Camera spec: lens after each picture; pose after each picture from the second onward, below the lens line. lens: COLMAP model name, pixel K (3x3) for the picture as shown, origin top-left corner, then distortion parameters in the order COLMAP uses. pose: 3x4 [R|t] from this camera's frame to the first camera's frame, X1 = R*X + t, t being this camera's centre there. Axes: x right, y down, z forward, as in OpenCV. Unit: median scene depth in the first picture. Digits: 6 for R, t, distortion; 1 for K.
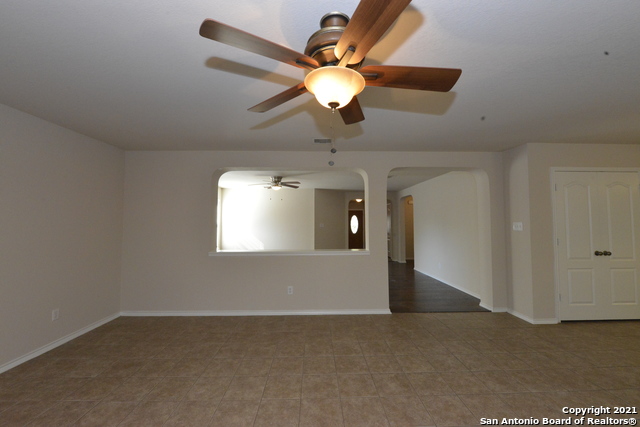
lens RADIAL K [[251.7, 0, 319.7], [0, 251.7, 214.7], [0, 0, 1]] dist [-0.011264, 0.000115]
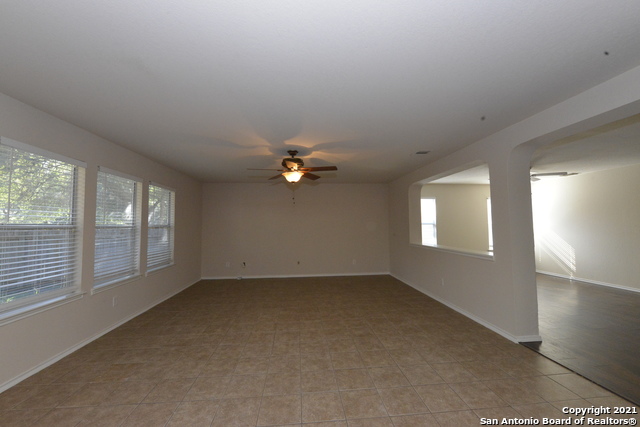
lens RADIAL K [[251.7, 0, 319.2], [0, 251.7, 212.2], [0, 0, 1]] dist [-0.011264, 0.000115]
pose [[0.061441, -0.048670, -0.996923, 1.425111], [0.046010, 0.997887, -0.045881, 0.018405], [0.997050, -0.043049, 0.063551, 0.545725]]
